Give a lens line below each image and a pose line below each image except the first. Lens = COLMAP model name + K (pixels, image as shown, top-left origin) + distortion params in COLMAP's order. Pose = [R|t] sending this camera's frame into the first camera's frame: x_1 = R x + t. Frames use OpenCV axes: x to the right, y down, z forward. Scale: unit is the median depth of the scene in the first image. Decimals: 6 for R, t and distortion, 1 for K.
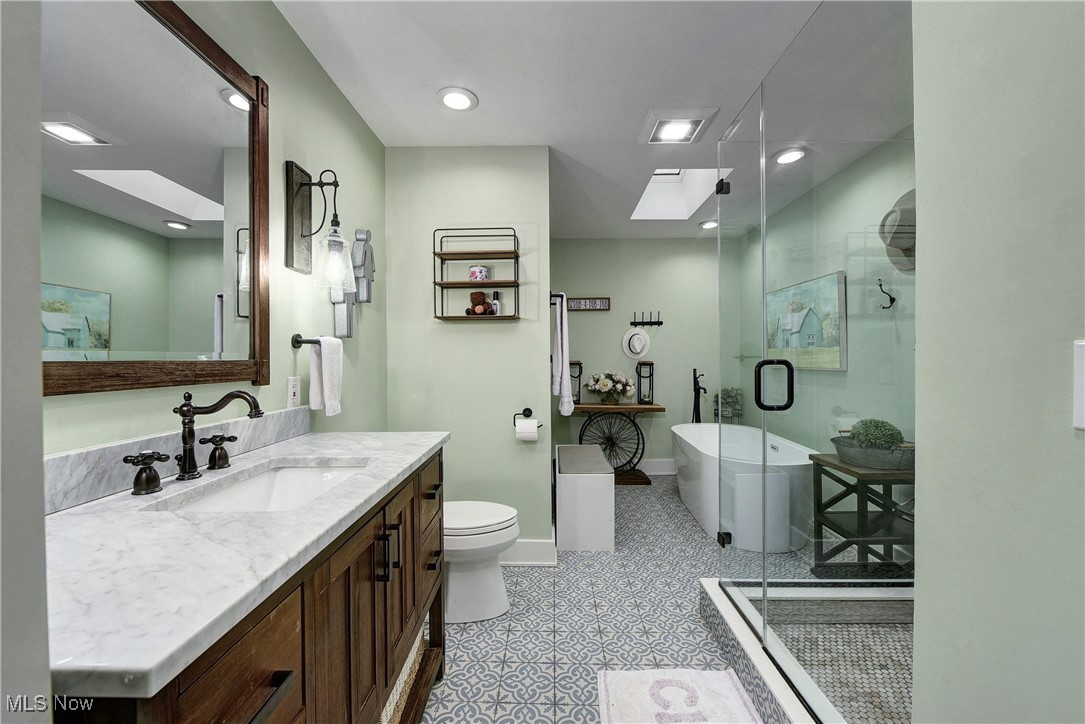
lens RADIAL K [[432.5, 0, 543.0], [0, 432.5, 360.1], [0, 0, 1]] dist [-0.003955, -0.000374]
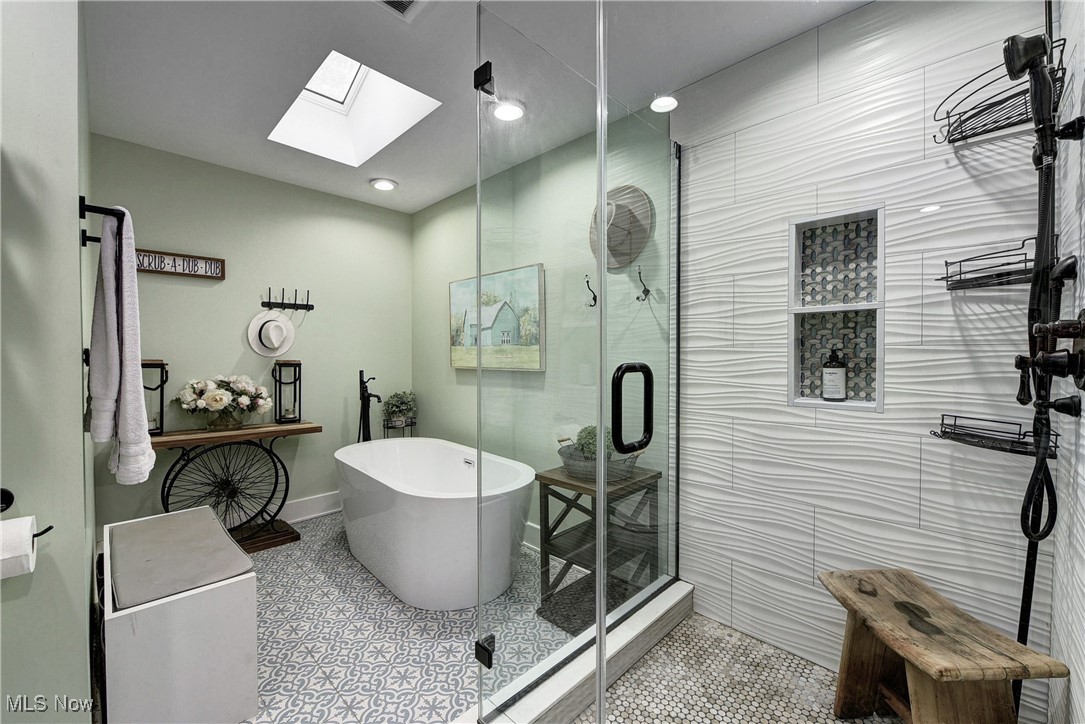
lens RADIAL K [[432.5, 0, 542.2], [0, 432.5, 362.2], [0, 0, 1]] dist [-0.003955, -0.000374]
pose [[0.681361, -0.003461, 0.731940, 0.009709], [-0.003304, 0.999964, 0.007804, -0.001406], [-0.731941, -0.007736, 0.681325, 0.243722]]
